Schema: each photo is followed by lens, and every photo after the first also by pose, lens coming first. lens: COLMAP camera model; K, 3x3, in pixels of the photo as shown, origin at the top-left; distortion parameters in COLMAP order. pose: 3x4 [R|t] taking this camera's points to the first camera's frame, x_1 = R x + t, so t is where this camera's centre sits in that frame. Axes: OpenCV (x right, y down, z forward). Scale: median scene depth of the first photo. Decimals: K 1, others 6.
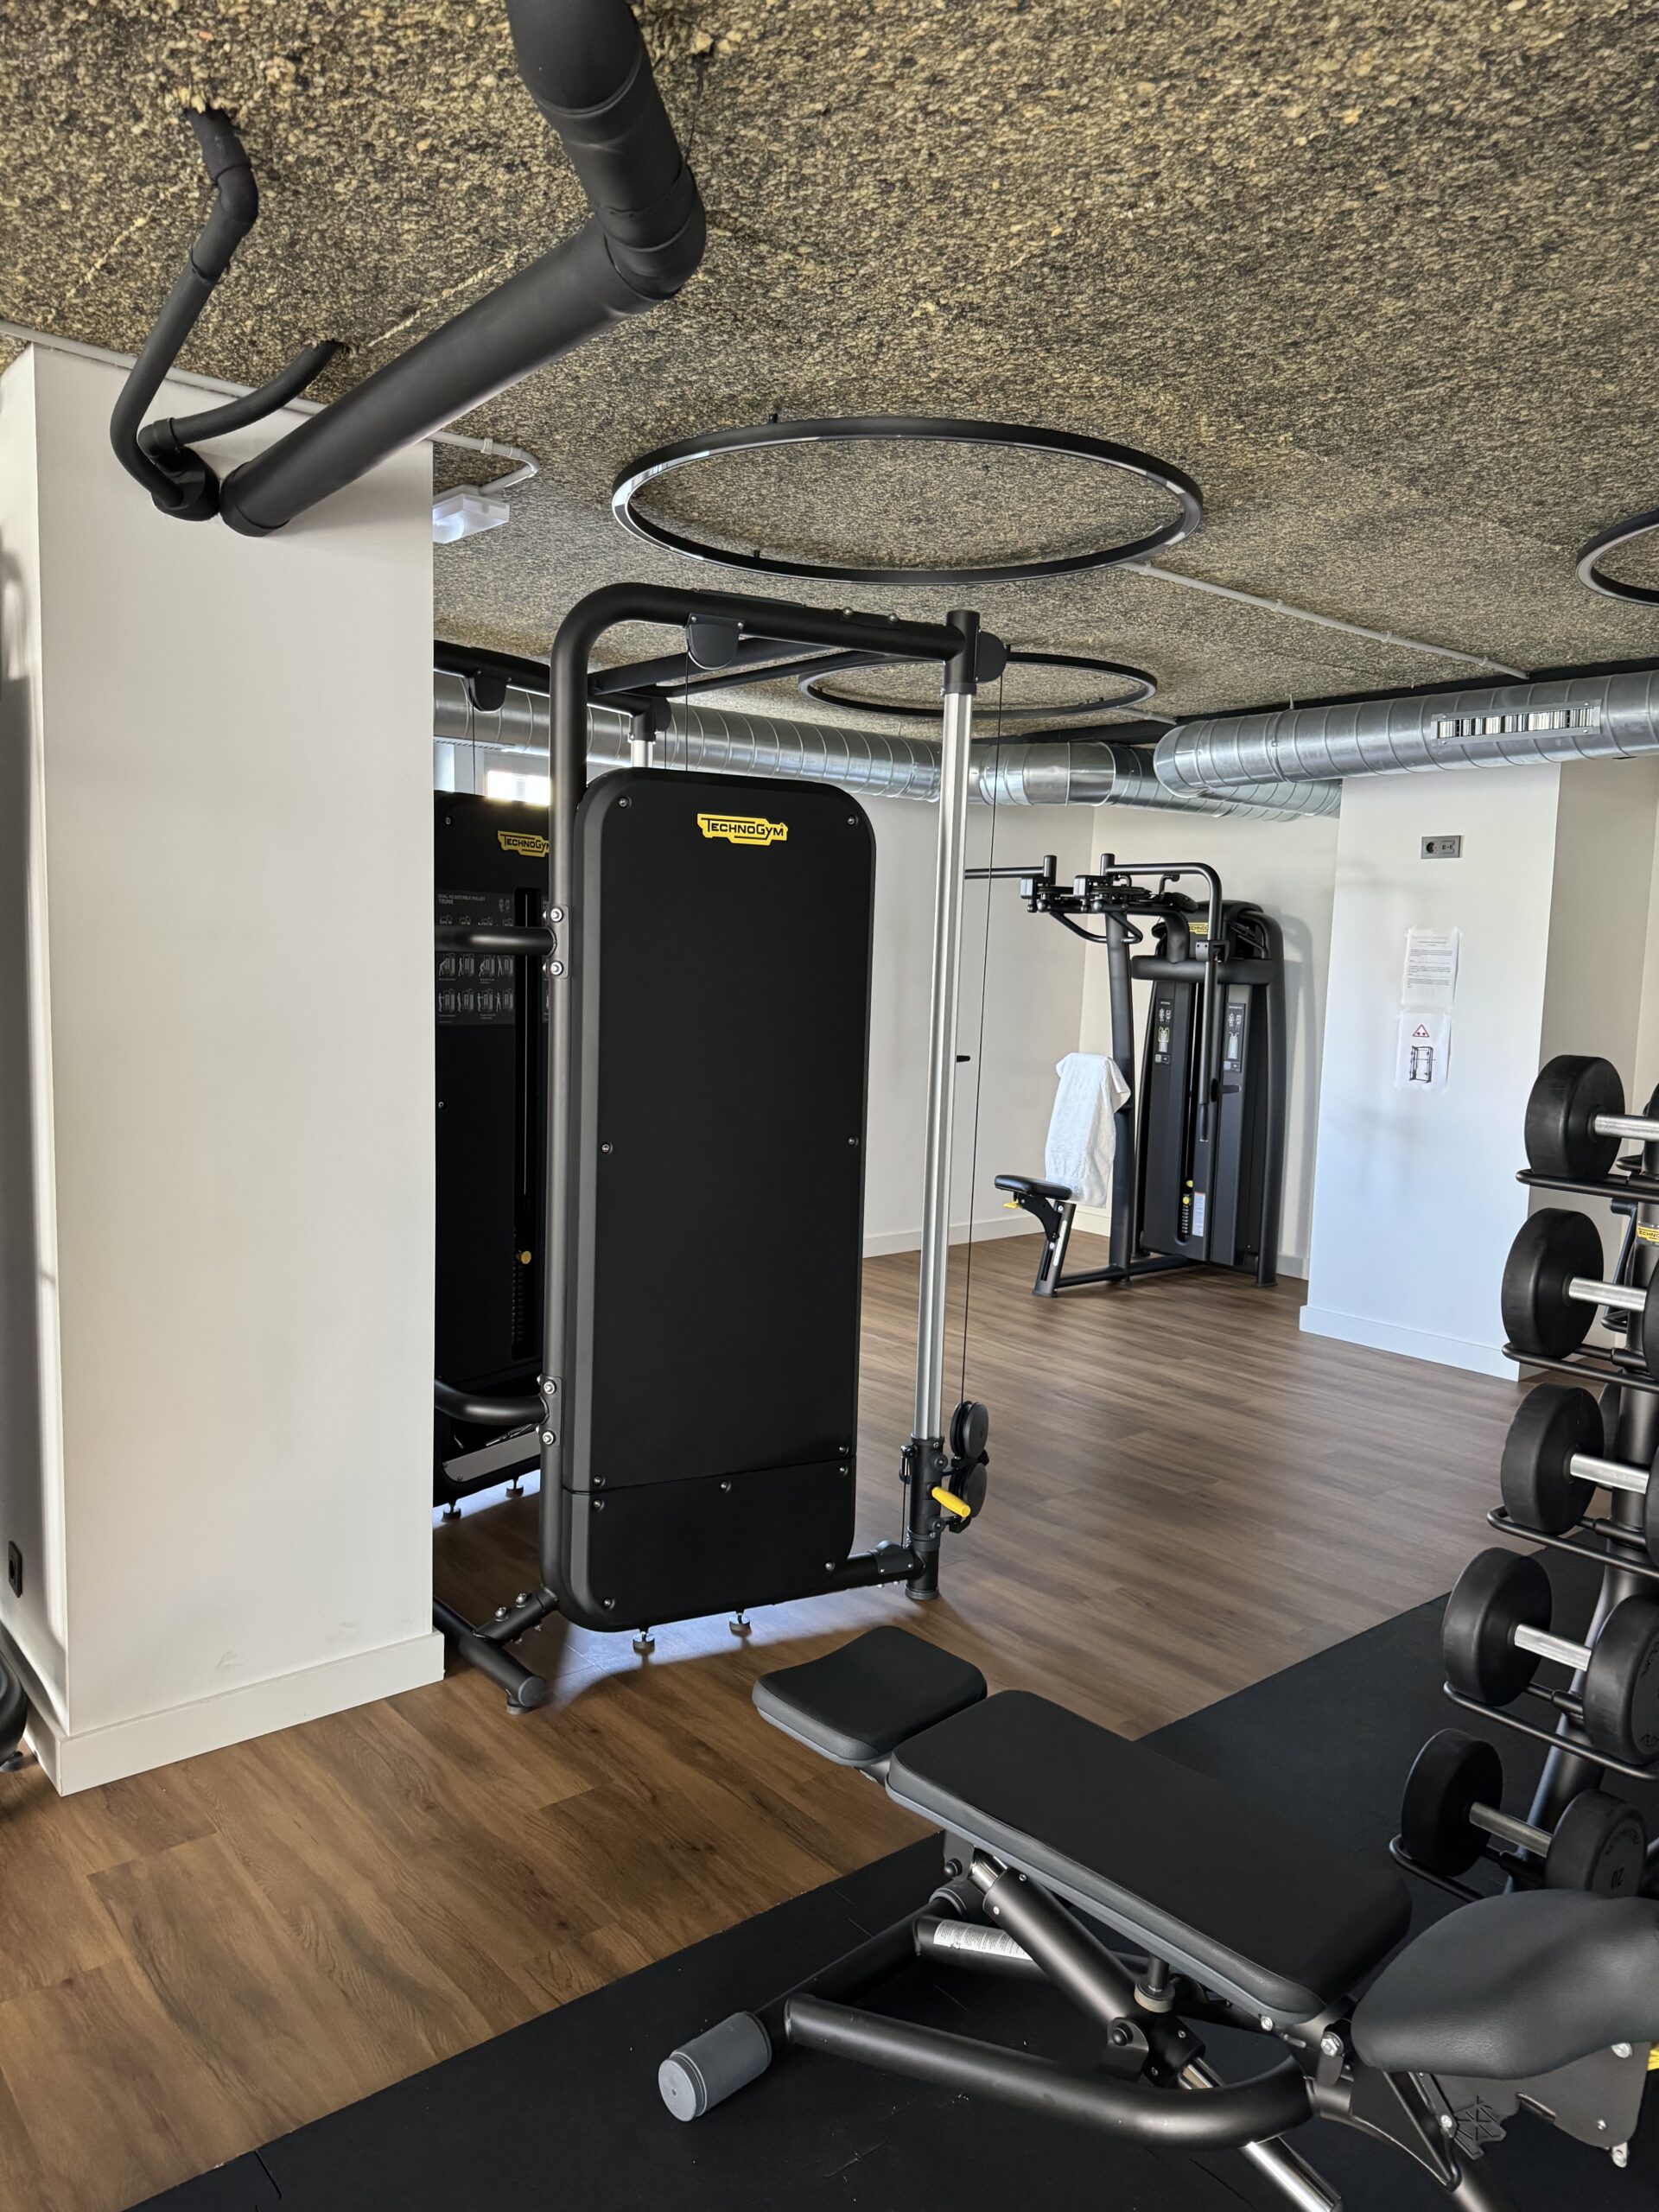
lens RADIAL K [[1563.8, 0, 824.6], [0, 1563.8, 1106.1], [0, 0, 1]] dist [0.017621, -0.012581]
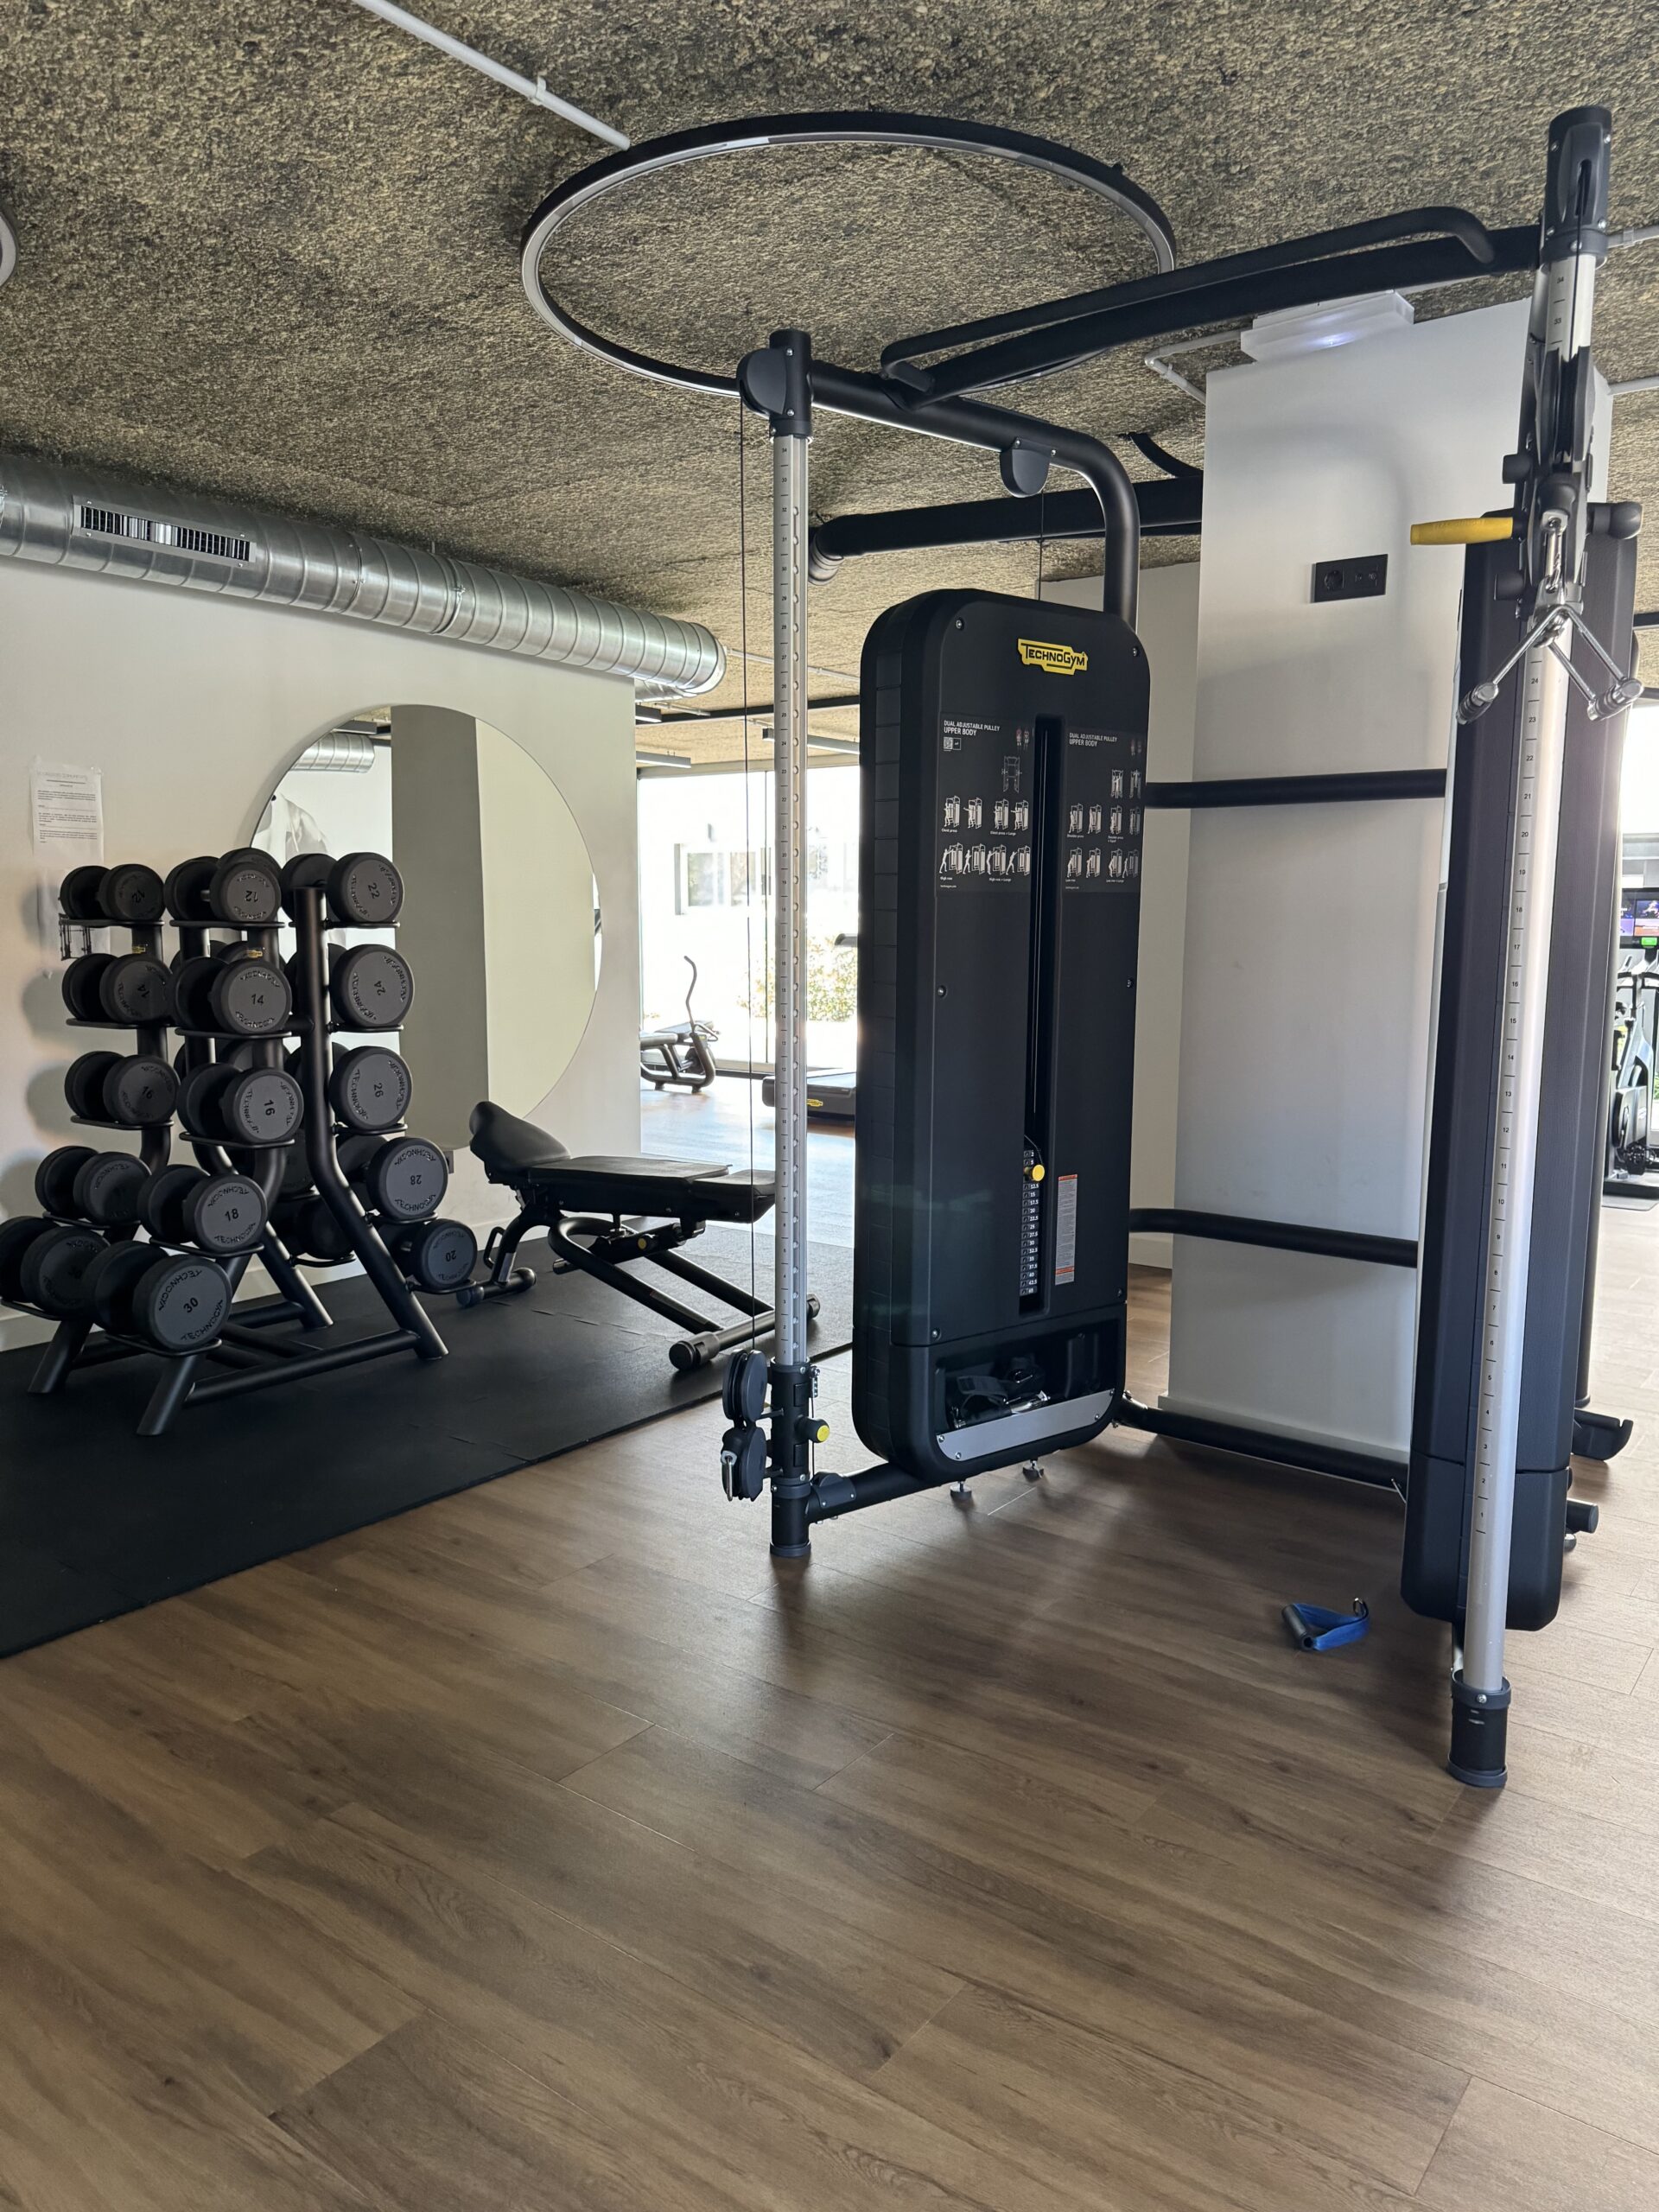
lens RADIAL K [[1563.8, 0, 829.7], [0, 1563.8, 1110.4], [0, 0, 1]] dist [0.017621, -0.012581]
pose [[-0.972081, -0.007479, -0.234526, 0.356923], [-0.060133, 0.974053, 0.218183, -0.148925], [0.226809, 0.226195, -0.947309, 2.607124]]
